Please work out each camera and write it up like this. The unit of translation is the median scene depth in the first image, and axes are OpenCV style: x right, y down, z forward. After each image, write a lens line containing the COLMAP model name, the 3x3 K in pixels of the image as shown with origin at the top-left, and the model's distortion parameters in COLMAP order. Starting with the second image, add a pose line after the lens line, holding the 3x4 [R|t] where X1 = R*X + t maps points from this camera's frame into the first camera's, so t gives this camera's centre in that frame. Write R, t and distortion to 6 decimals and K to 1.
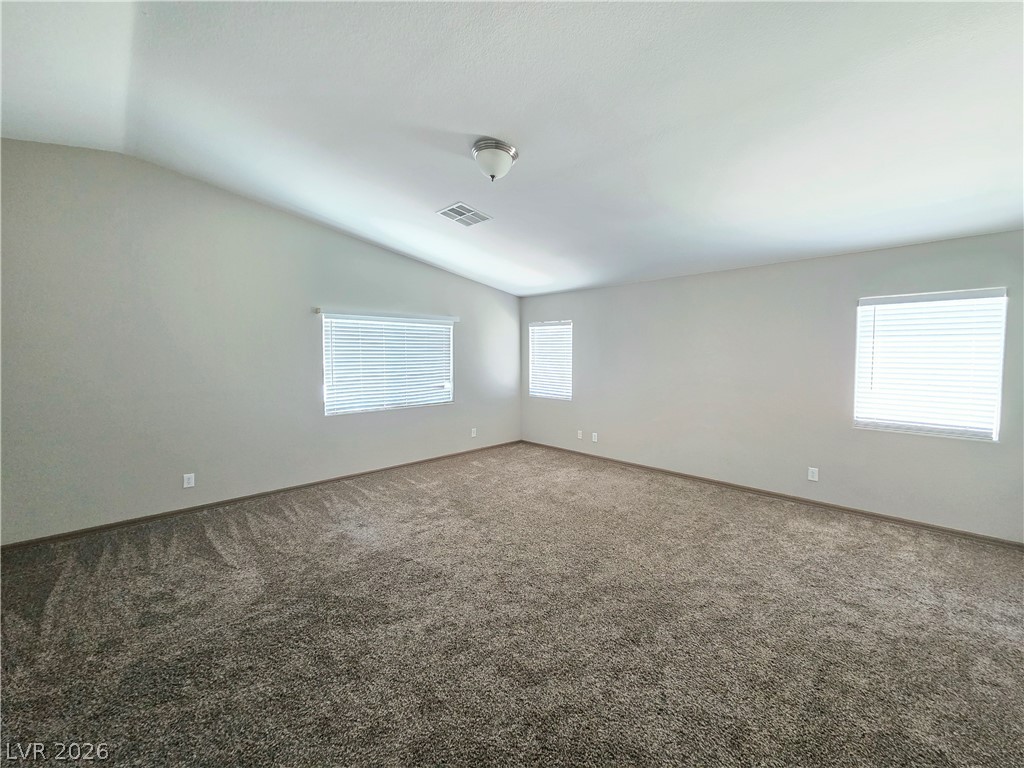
lens RADIAL K [[420.6, 0, 513.7], [0, 420.6, 377.0], [0, 0, 1]] dist [0.004847, -0.001008]
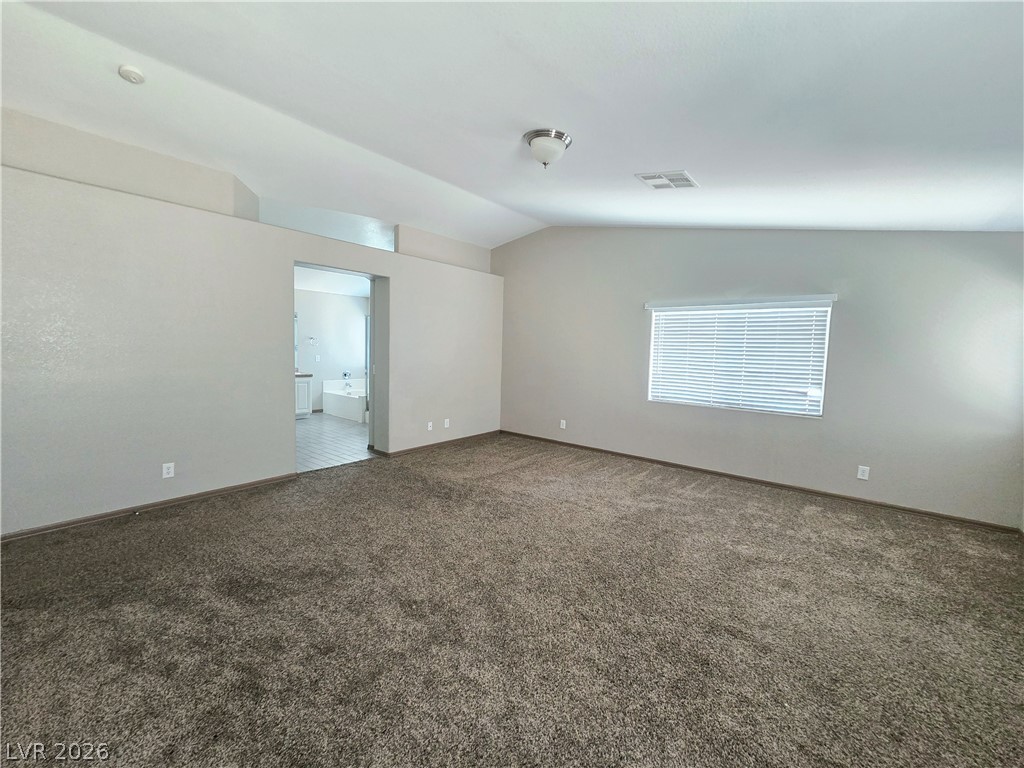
lens RADIAL K [[420.6, 0, 512.6], [0, 420.6, 381.4], [0, 0, 1]] dist [0.004847, -0.001008]
pose [[0.119621, 0.089562, -0.988772, 0.649725], [-0.080424, 0.993524, 0.080263, -0.019383], [0.989557, 0.069920, 0.126049, 0.540406]]
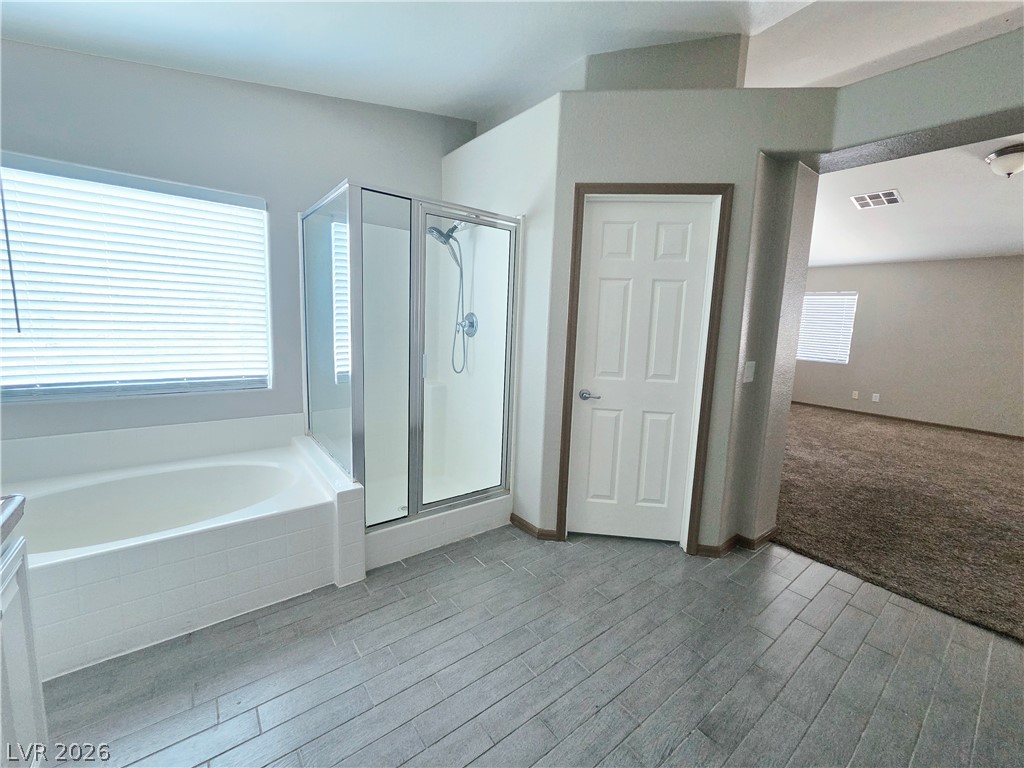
lens RADIAL K [[420.6, 0, 518.2], [0, 420.6, 375.5], [0, 0, 1]] dist [0.004847, -0.001008]
pose [[0.994425, 0.052729, -0.091312, -0.873128], [-0.045991, 0.996168, 0.074391, 0.058172], [0.094884, -0.069777, 0.993040, -0.270449]]
